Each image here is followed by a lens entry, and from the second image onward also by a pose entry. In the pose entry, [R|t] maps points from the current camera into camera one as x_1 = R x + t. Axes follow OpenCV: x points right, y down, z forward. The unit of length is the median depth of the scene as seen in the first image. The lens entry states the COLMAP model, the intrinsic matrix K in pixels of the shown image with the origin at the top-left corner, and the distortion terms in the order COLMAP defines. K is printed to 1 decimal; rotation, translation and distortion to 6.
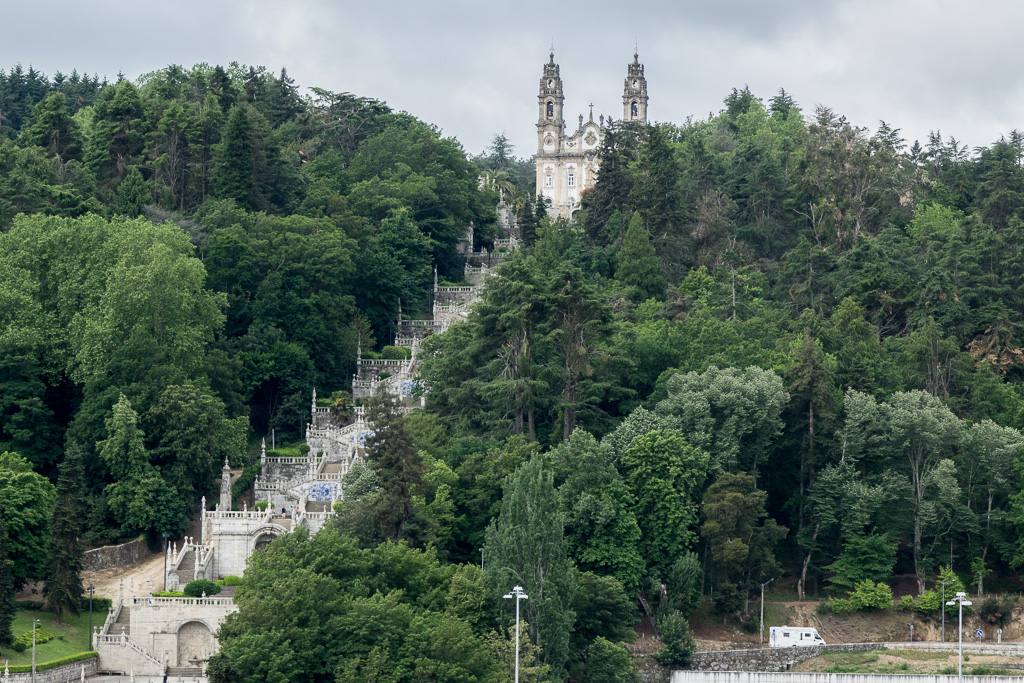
lens RADIAL K [[3632.2, 0, 511.9], [0, 3632.2, 341.8], [0, 0, 1]] dist [-0.458456, 0.000000]
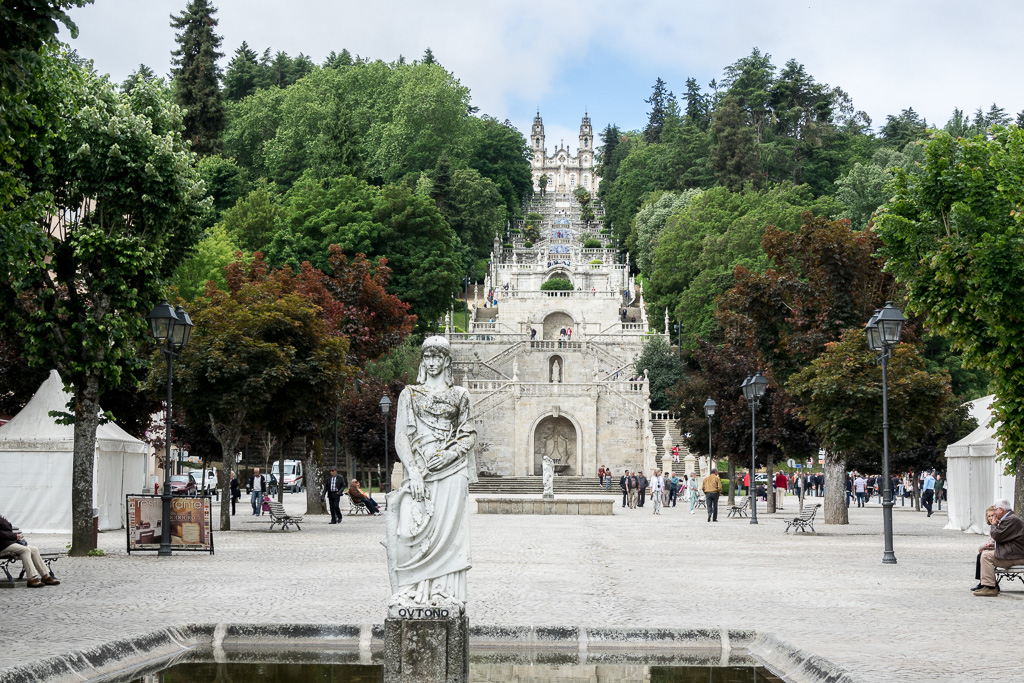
lens RADIAL K [[1762.7, 0, 521.7], [0, 1762.7, 346.2], [0, 0, 1]] dist [0.006332, 0.000000]
pose [[0.998757, 0.006068, 0.049467, -0.099835], [-0.006598, 0.999923, 0.010551, 0.065428], [-0.049399, -0.010865, 0.998720, 0.373458]]
